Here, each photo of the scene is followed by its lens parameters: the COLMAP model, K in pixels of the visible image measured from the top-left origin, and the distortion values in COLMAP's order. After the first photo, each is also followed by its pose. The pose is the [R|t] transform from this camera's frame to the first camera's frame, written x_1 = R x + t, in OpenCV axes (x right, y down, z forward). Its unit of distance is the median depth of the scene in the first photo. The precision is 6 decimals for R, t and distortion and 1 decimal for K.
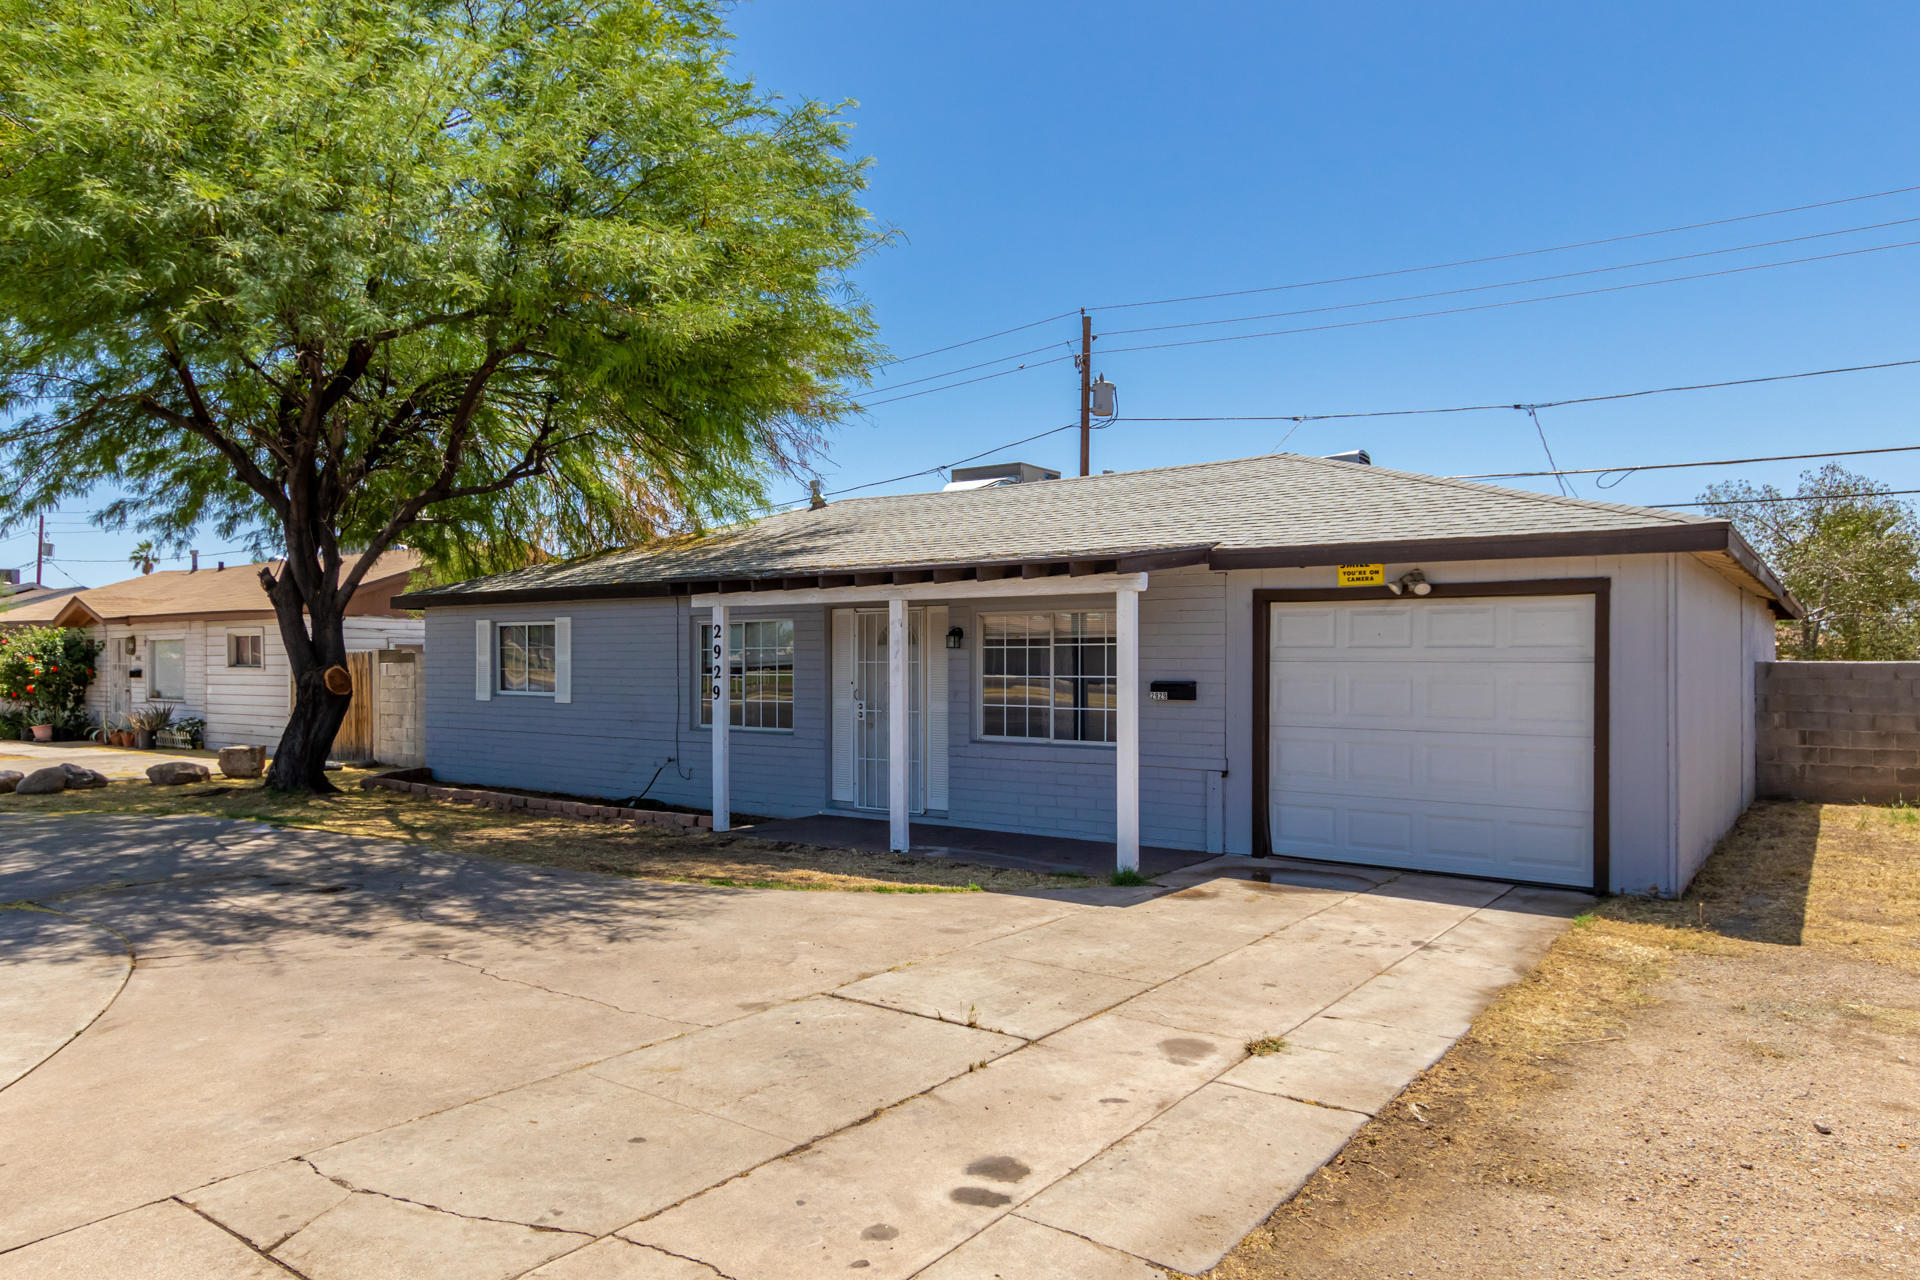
lens RADIAL K [[1238.8, 0, 898.9], [0, 1238.8, 670.0], [0, 0, 1]] dist [0.003805, 0.000533]
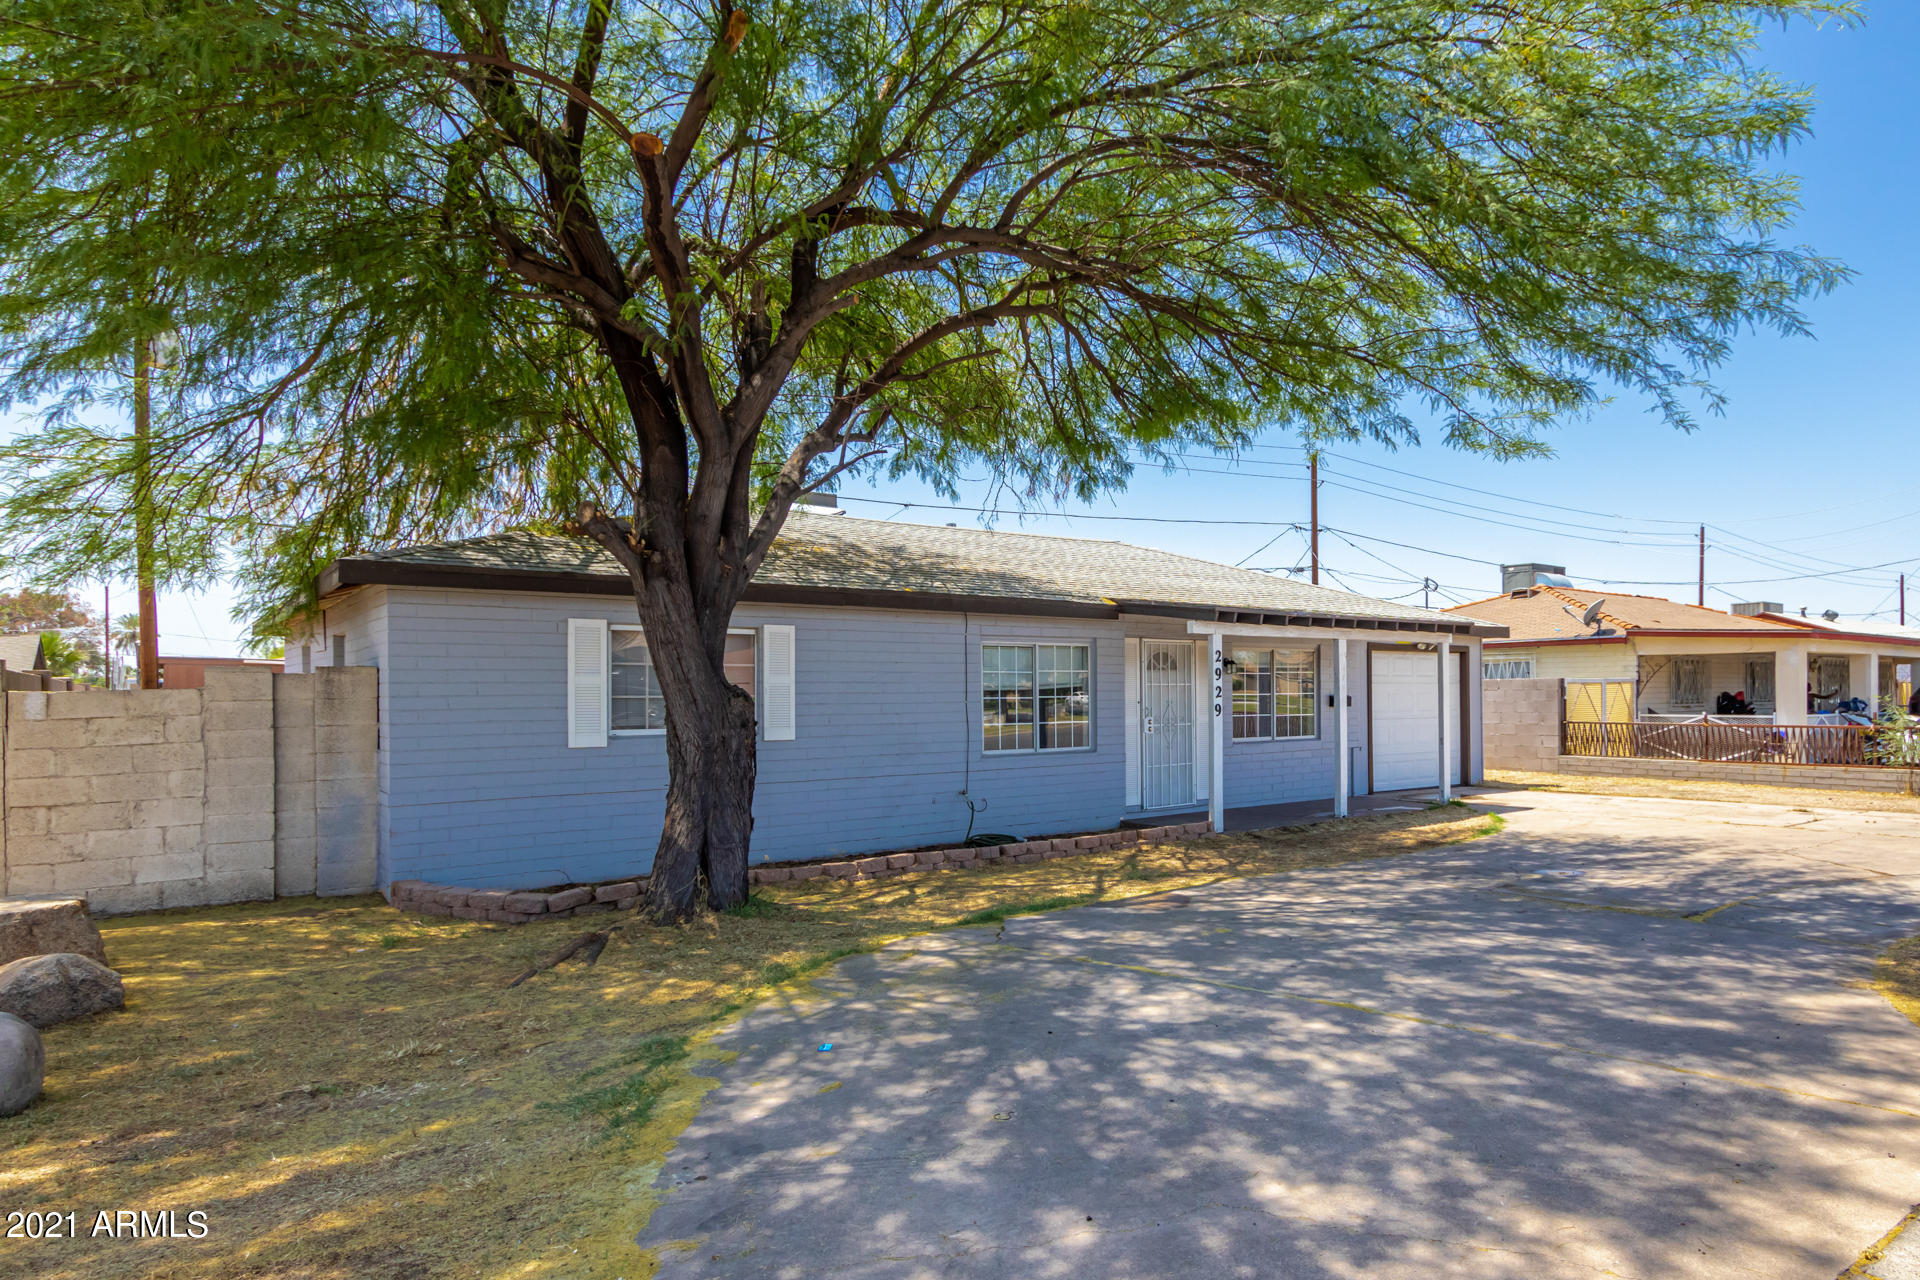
lens RADIAL K [[1138.8, 0, 1095.8], [0, 1138.8, 689.1], [0, 0, 1]] dist [0.018207, 0.000490]
pose [[0.222697, -0.000092, 0.974888, -1.195541], [0.013599, 0.999903, -0.003012, 0.000714], [-0.974793, 0.013928, 0.222677, 0.881970]]
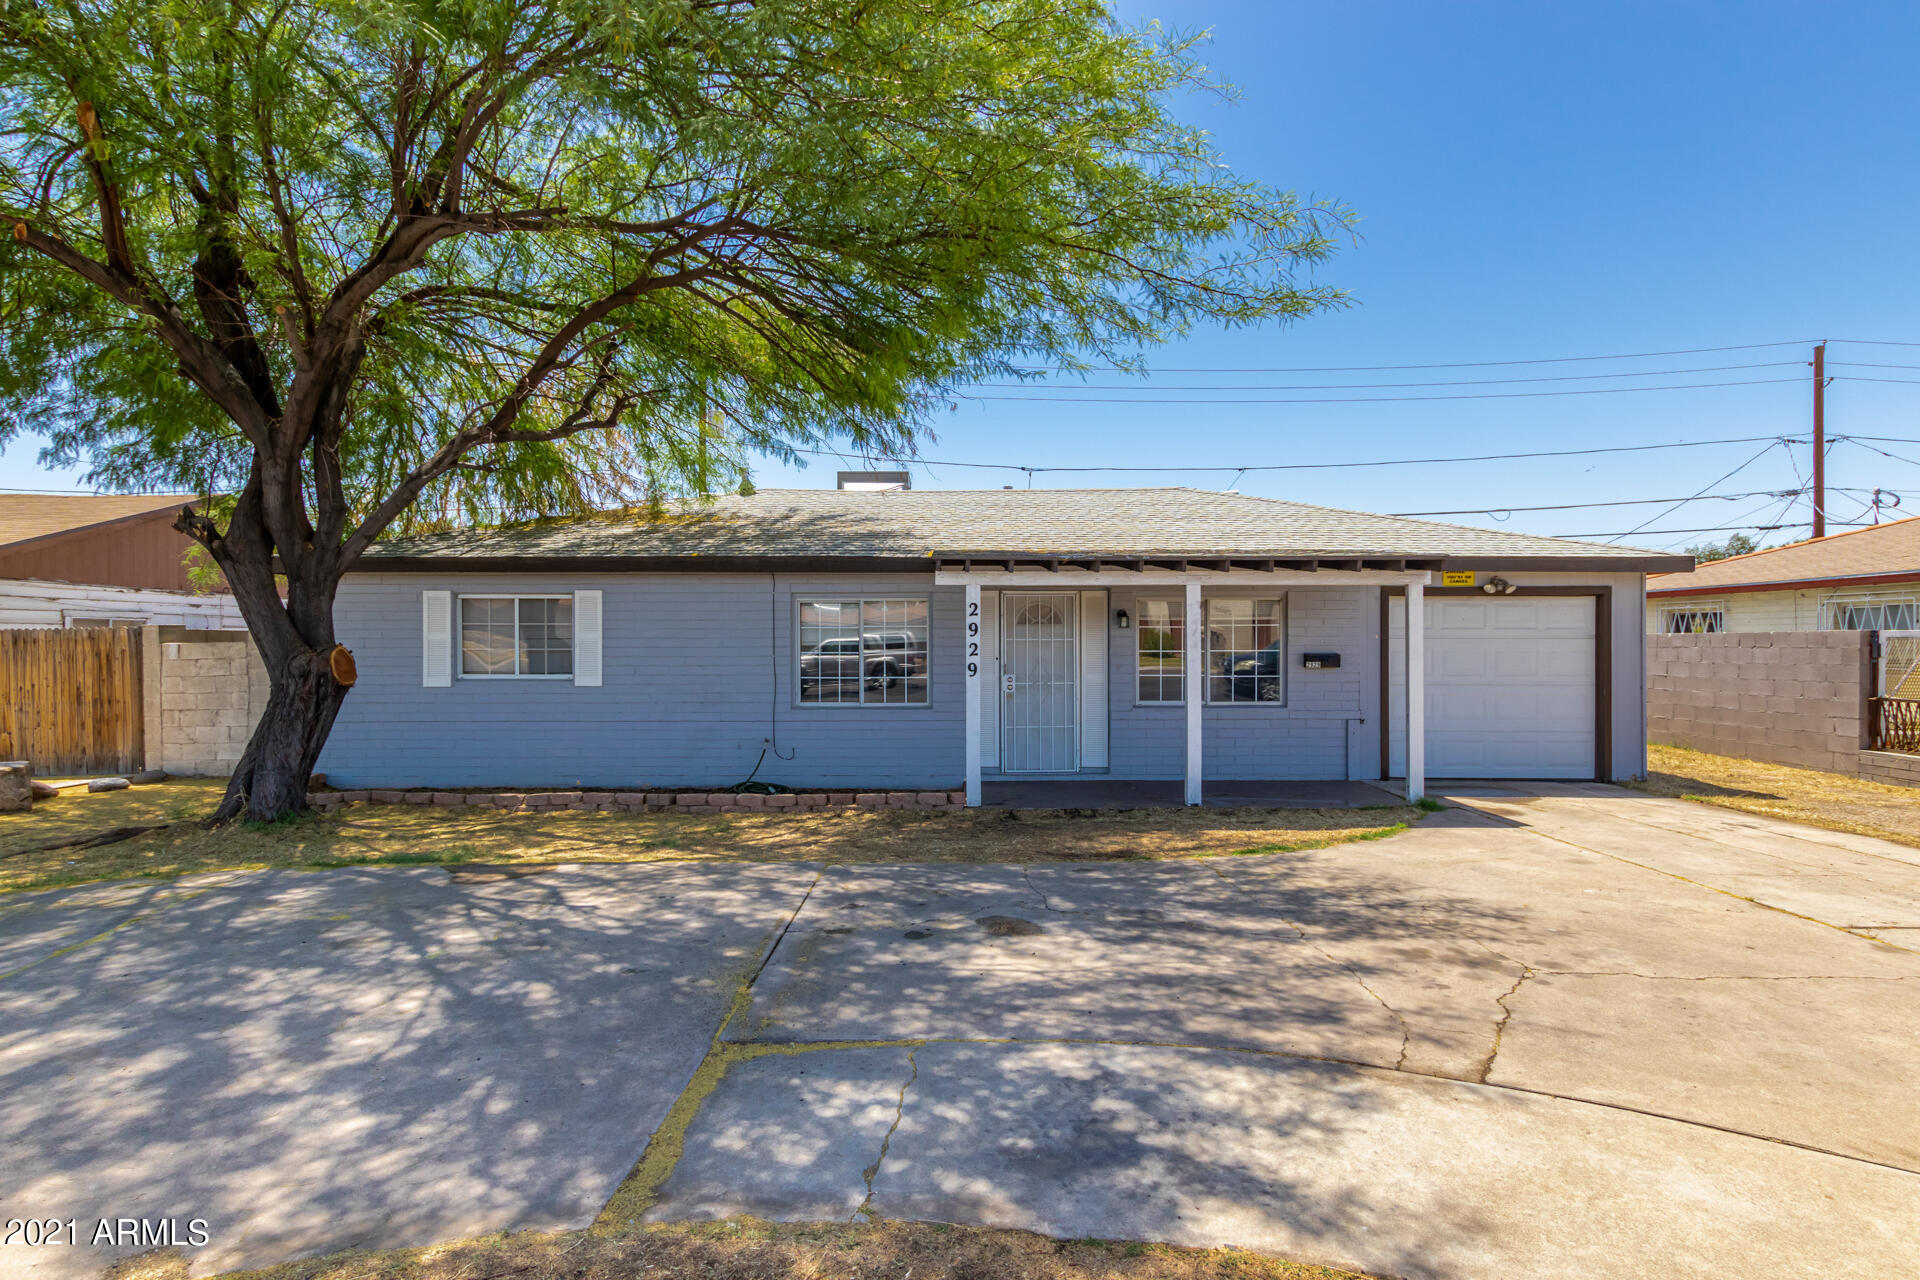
lens RADIAL K [[922.4, 0, 953.2], [0, 922.4, 645.6], [0, 0, 1]] dist [0.005843, 0.000350]
pose [[0.794641, -0.005049, 0.607059, -0.622288], [0.006135, 0.999981, 0.000286, -0.001764], [-0.607049, 0.003497, 0.794657, 0.413261]]
